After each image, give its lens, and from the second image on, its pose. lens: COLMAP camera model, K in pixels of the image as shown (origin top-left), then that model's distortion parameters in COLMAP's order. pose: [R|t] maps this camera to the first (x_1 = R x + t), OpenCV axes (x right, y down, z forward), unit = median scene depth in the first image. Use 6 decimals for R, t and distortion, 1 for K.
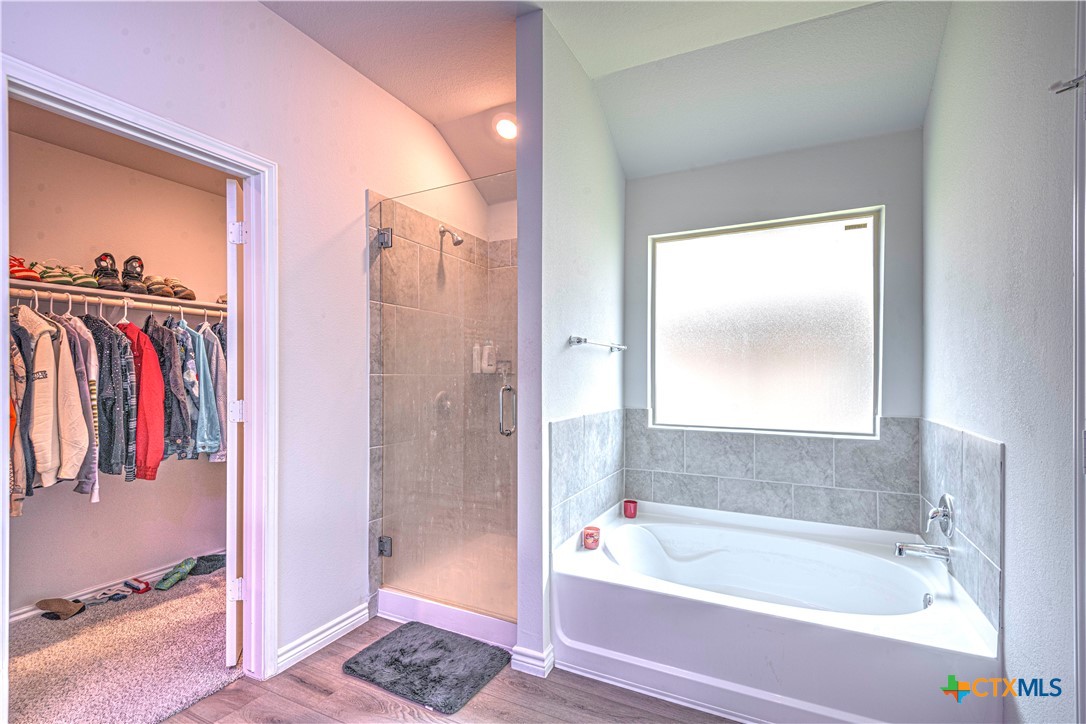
lens RADIAL K [[511.9, 0, 538.3], [0, 511.9, 368.3], [0, 0, 1]] dist [0.019153, -0.000537]
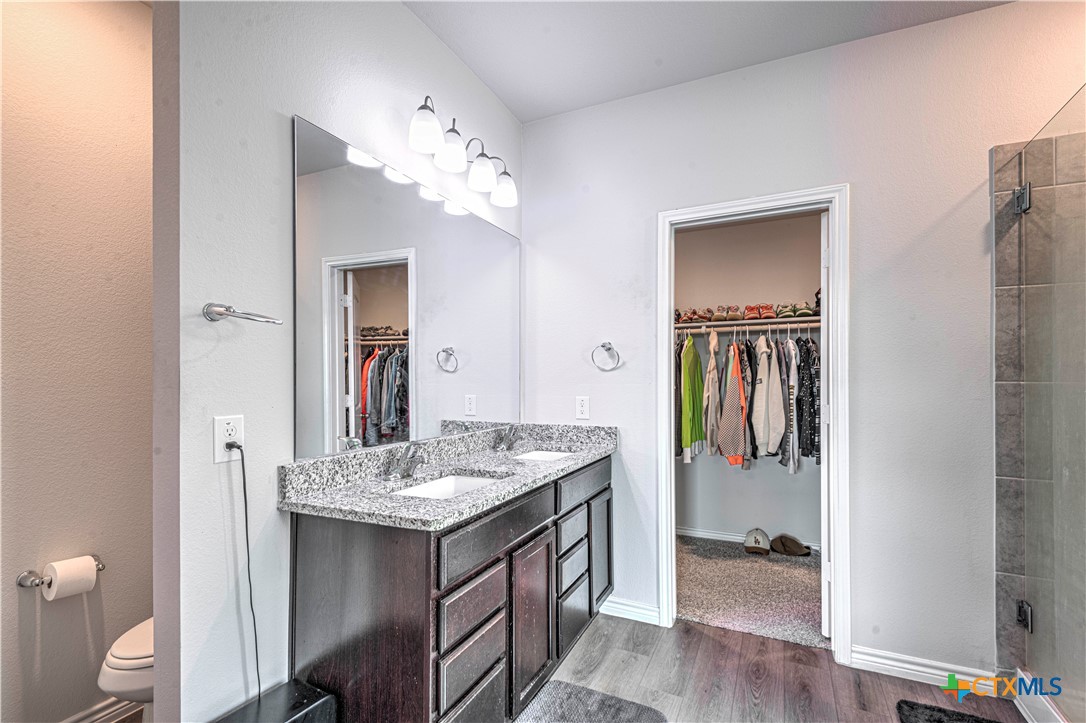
lens RADIAL K [[489.6, 0, 523.5], [0, 489.6, 365.5], [0, 0, 1]] dist [-0.000310, -0.000438]
pose [[-0.014213, -0.027567, -0.999519, 0.431355], [0.013916, 0.999518, -0.027765, -0.002928], [0.999802, -0.014304, -0.013822, 0.298304]]
